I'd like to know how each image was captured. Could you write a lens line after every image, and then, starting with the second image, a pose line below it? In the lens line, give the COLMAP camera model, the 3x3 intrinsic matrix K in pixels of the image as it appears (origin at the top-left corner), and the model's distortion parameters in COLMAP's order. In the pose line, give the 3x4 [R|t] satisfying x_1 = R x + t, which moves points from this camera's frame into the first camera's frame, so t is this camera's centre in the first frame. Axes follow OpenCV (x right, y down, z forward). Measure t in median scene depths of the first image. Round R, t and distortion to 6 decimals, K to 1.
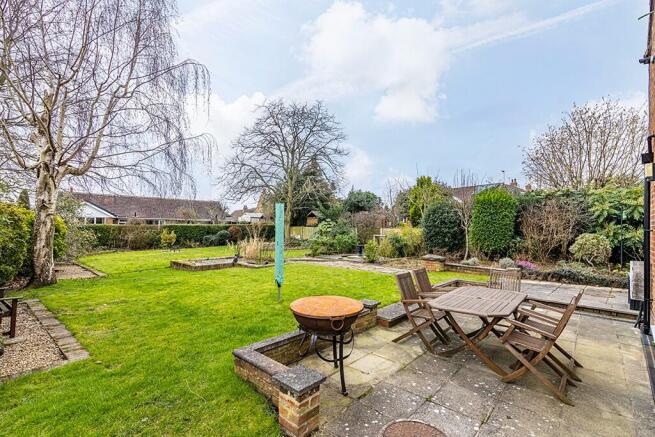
lens RADIAL K [[301.1, 0, 328.5], [0, 301.1, 215.4], [0, 0, 1]] dist [-0.002221, -0.000466]
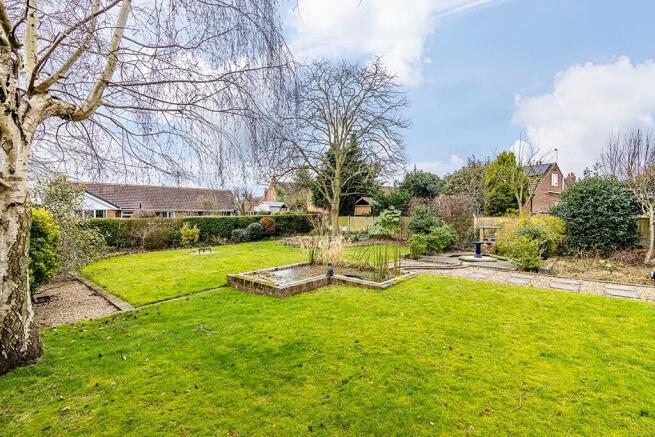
lens RADIAL K [[301.1, 0, 330.7], [0, 301.1, 216.6], [0, 0, 1]] dist [-0.002221, -0.000466]
pose [[0.999777, -0.017987, 0.011084, -0.158966], [0.017498, 0.998932, 0.042770, 0.001251], [-0.011842, -0.042566, 0.999023, 0.186983]]
